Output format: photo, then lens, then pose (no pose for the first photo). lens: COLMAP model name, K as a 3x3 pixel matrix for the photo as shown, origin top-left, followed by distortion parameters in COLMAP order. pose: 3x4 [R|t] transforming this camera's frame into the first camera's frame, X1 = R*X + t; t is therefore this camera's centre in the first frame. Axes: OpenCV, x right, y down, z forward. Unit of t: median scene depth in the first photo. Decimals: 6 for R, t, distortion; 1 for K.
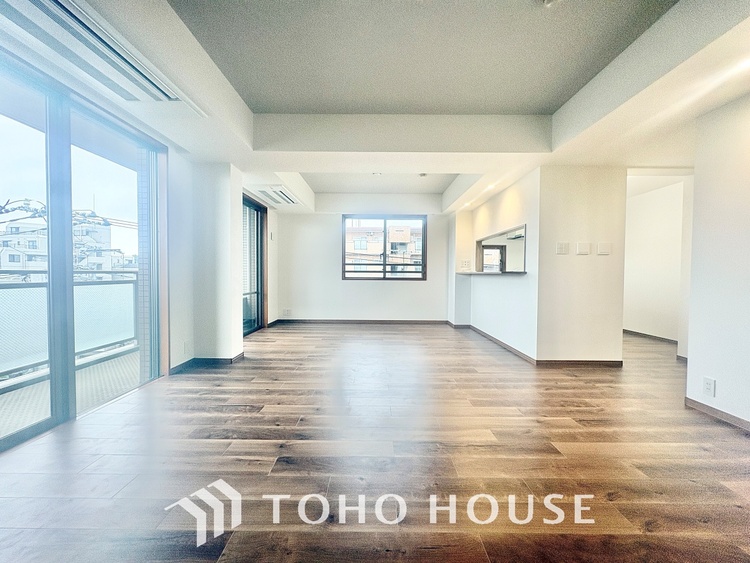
lens RADIAL K [[298.8, 0, 375.2], [0, 298.8, 284.4], [0, 0, 1]] dist [-0.001291, -0.000347]
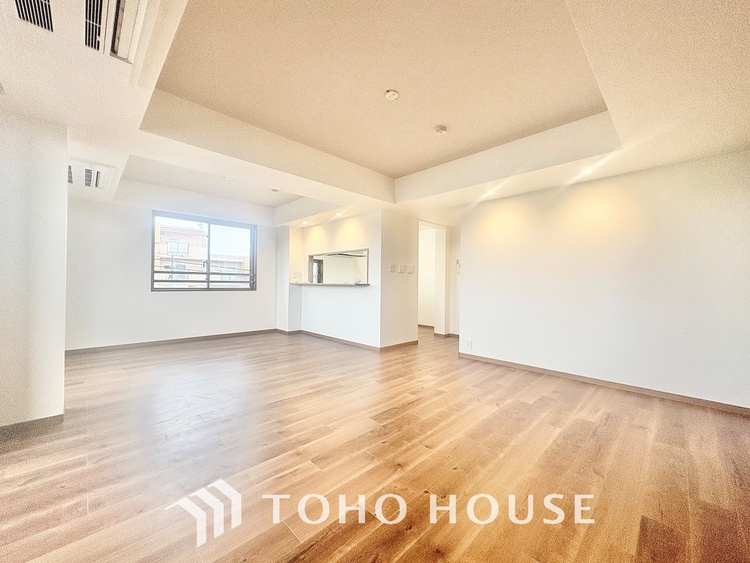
lens RADIAL K [[298.8, 0, 378.2], [0, 298.8, 286.2], [0, 0, 1]] dist [-0.001291, -0.000347]
pose [[0.705495, -0.005503, 0.708693, -0.277279], [0.016915, 0.999816, -0.009076, -0.013029], [-0.708513, 0.018391, 0.705458, 0.011986]]
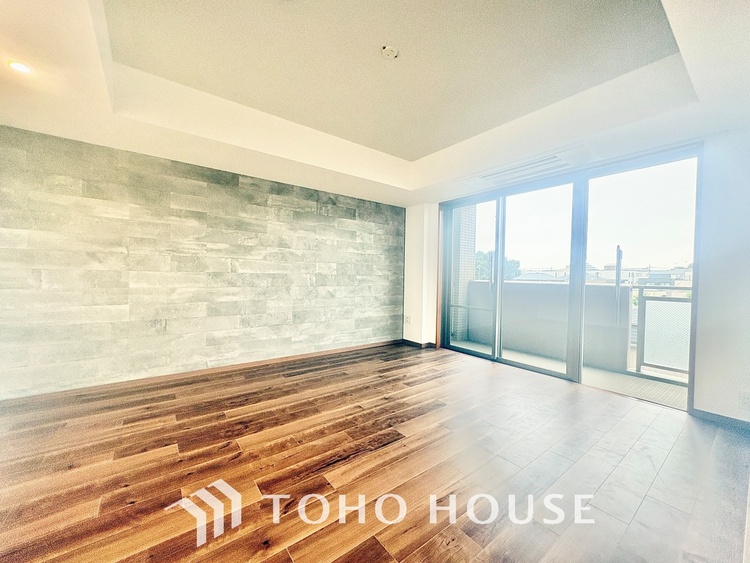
lens RADIAL K [[298.8, 0, 377.5], [0, 298.8, 280.1], [0, 0, 1]] dist [-0.001291, -0.000347]
pose [[-0.791593, -0.010359, -0.610961, 0.280496], [-0.043340, 0.998290, 0.039228, -0.035539], [0.609510, 0.057532, -0.790688, 0.596503]]
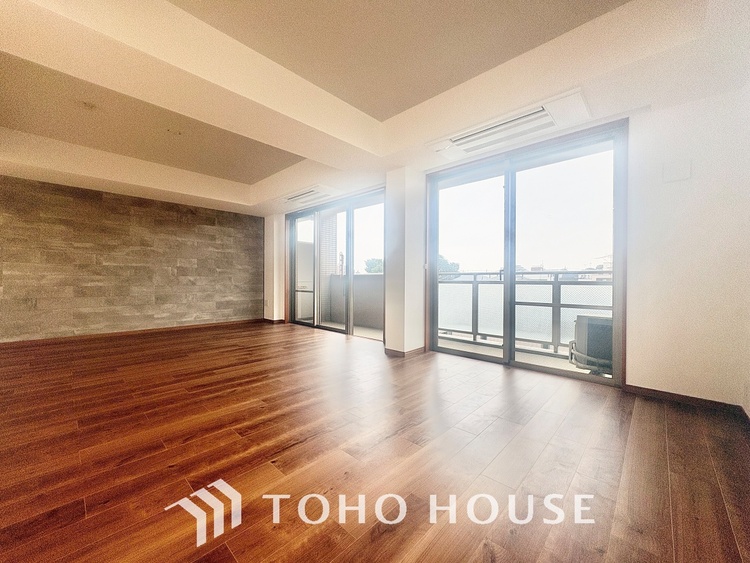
lens RADIAL K [[298.8, 0, 380.2], [0, 298.8, 278.9], [0, 0, 1]] dist [-0.001291, -0.000347]
pose [[-0.679128, -0.009028, -0.733964, 0.214656], [-0.037178, 0.999064, 0.022112, -0.021853], [0.733078, 0.042305, -0.678828, 1.066966]]
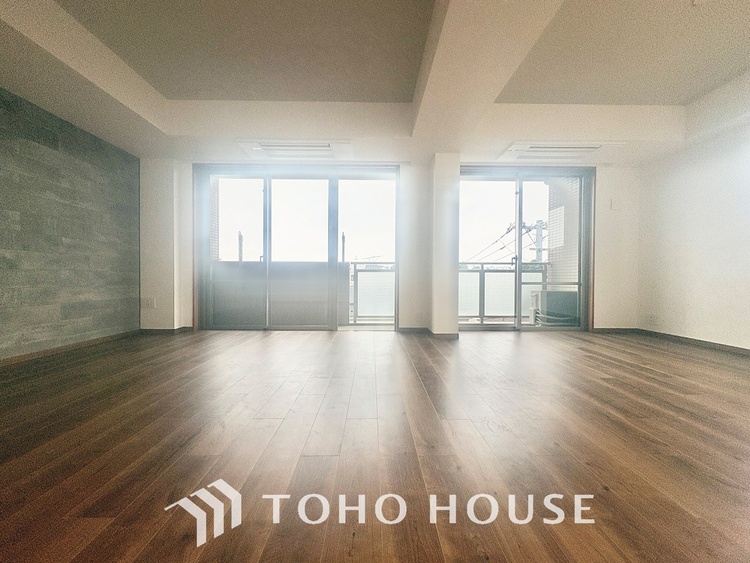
lens RADIAL K [[298.8, 0, 373.2], [0, 298.8, 282.3], [0, 0, 1]] dist [-0.001291, -0.000347]
pose [[0.009489, 0.009377, -0.999911, 0.363294], [-0.041047, 0.999117, 0.008980, 0.038071], [0.999112, 0.040958, 0.009865, 0.467362]]
